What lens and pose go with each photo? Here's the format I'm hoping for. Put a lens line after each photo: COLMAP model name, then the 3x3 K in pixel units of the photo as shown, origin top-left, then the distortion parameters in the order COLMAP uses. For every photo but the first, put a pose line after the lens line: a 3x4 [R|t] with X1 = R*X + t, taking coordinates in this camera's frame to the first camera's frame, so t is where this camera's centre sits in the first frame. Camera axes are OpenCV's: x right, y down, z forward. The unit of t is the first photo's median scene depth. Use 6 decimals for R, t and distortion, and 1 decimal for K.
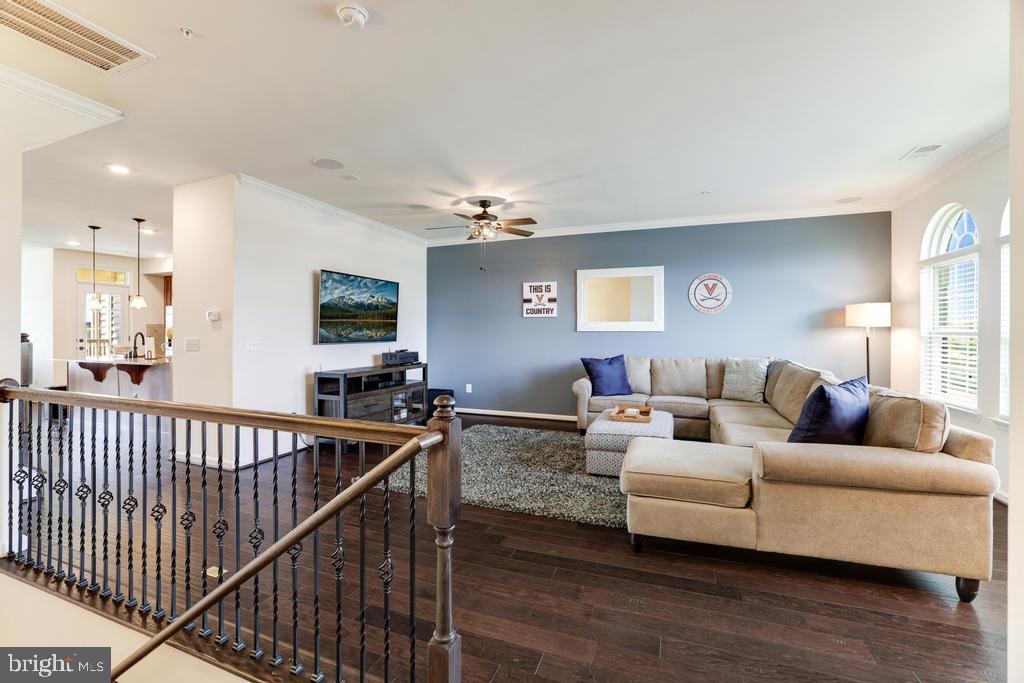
lens RADIAL K [[440.4, 0, 508.2], [0, 440.4, 334.2], [0, 0, 1]] dist [0.000028, -0.000047]
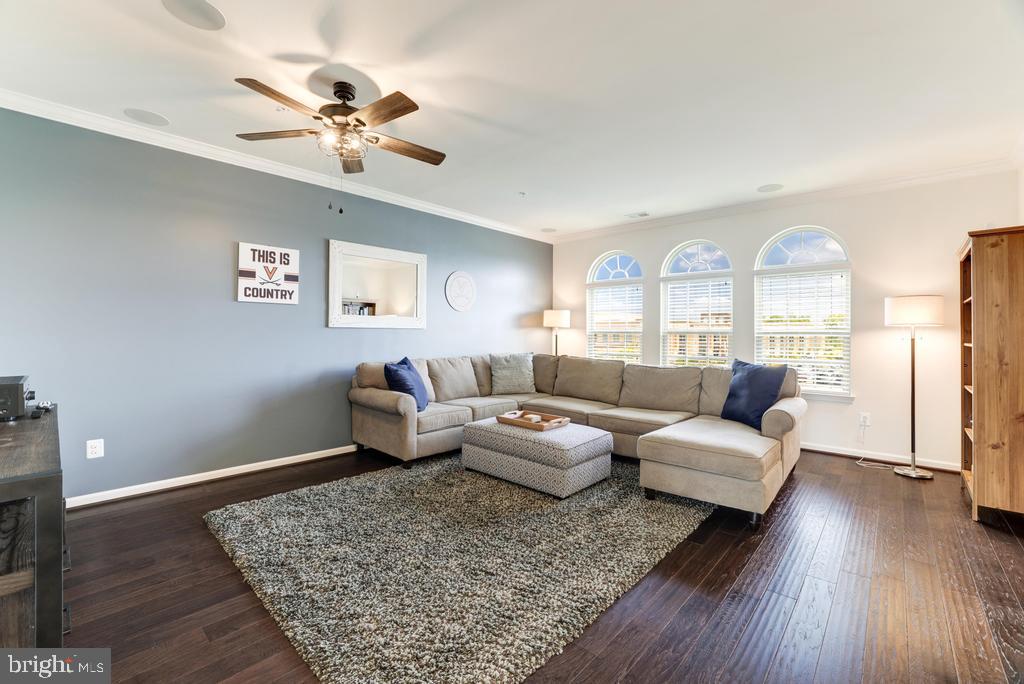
lens RADIAL K [[435.0, 0, 510.1], [0, 435.0, 334.7], [0, 0, 1]] dist [-0.030544, 0.000051]
pose [[0.372803, -0.002470, 0.927907, -0.363123], [-0.001052, 0.999995, 0.003084, 0.002670], [-0.927910, -0.002126, 0.372798, 0.473066]]
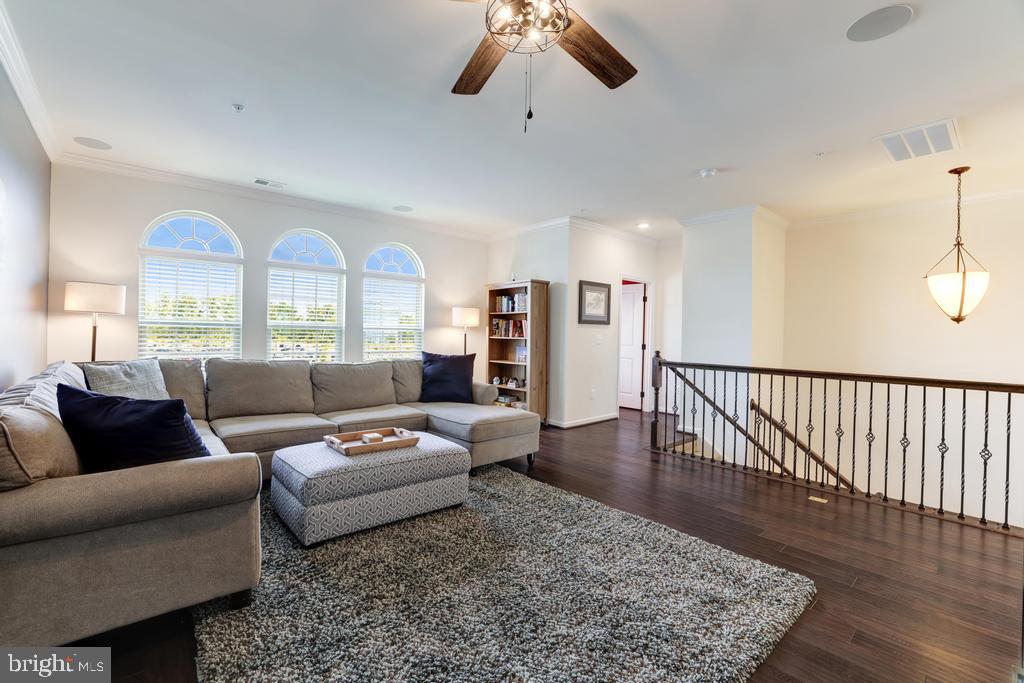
lens RADIAL K [[440.4, 0, 508.2], [0, 440.4, 334.2], [0, 0, 1]] dist [0.000028, -0.000047]
pose [[-0.867431, -0.018820, 0.497201, -0.168689], [-0.017817, 0.999818, 0.006761, 0.001643], [-0.497238, -0.002994, -0.867609, 0.983345]]
